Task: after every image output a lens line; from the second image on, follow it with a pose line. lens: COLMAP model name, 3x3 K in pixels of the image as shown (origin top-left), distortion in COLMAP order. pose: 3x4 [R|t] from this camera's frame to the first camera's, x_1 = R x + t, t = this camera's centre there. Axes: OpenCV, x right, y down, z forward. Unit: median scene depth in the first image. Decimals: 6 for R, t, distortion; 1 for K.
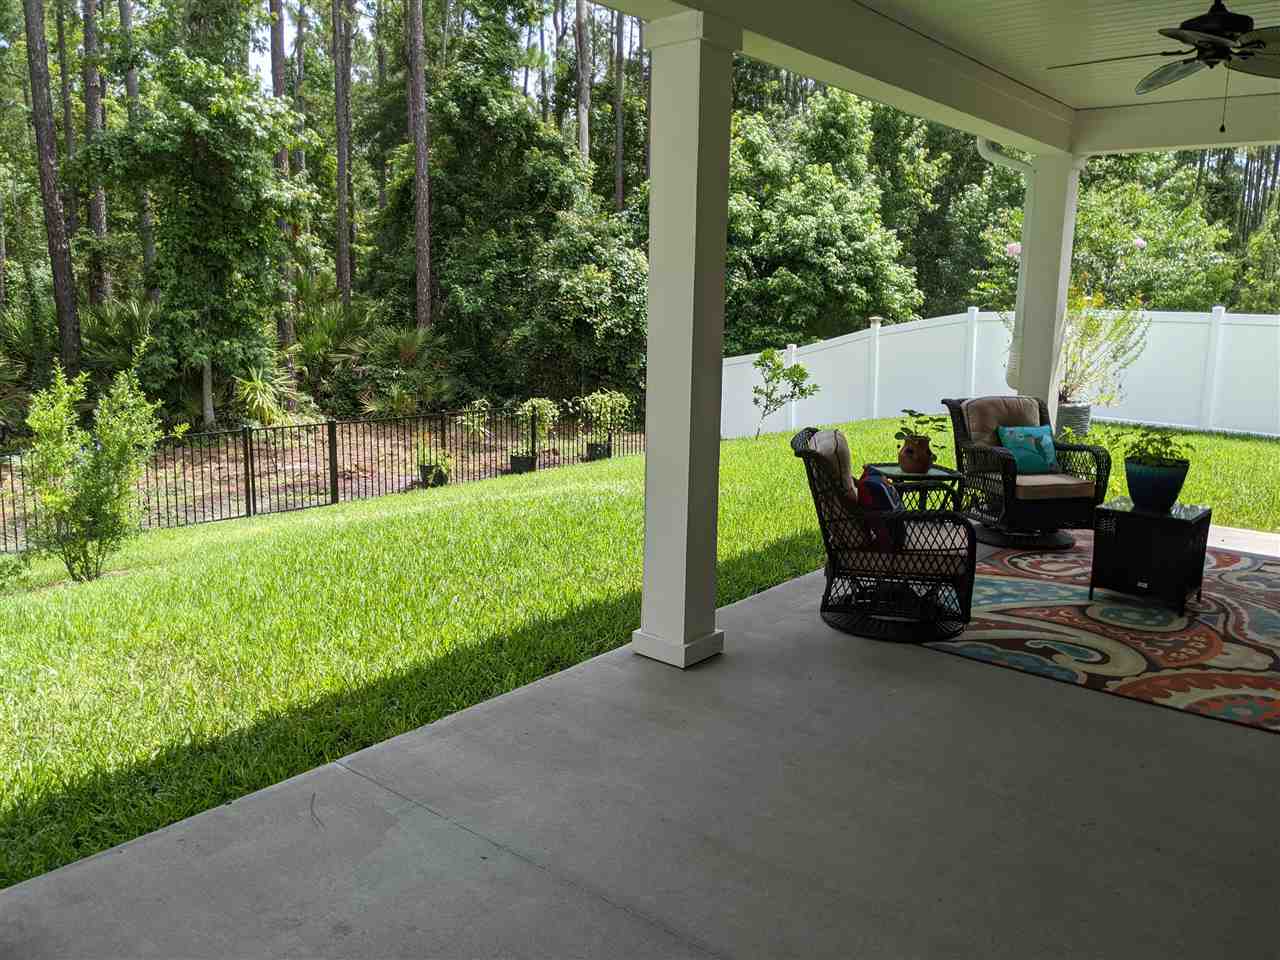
lens RADIAL K [[1007.2, 0, 640.1], [0, 1007.2, 473.5], [0, 0, 1]] dist [0.059193, -0.095289]
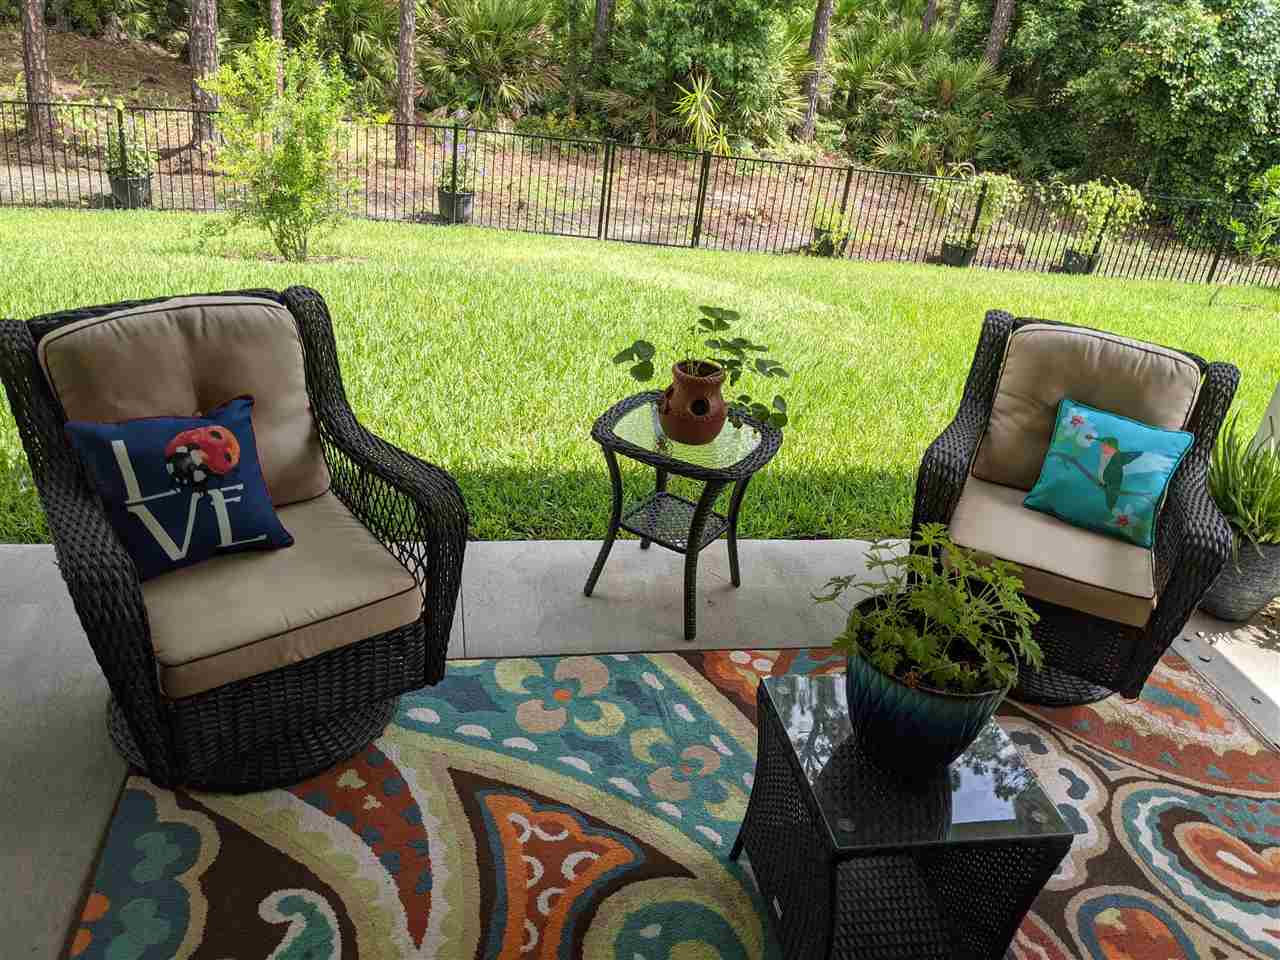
lens RADIAL K [[1007.2, 0, 647.2], [0, 1007.2, 479.3], [0, 0, 1]] dist [0.059193, -0.095289]
pose [[0.780214, 0.354581, -0.515304, 0.158953], [-0.214673, 0.925563, 0.311847, -0.039747], [0.587521, -0.132685, 0.798257, 0.183270]]
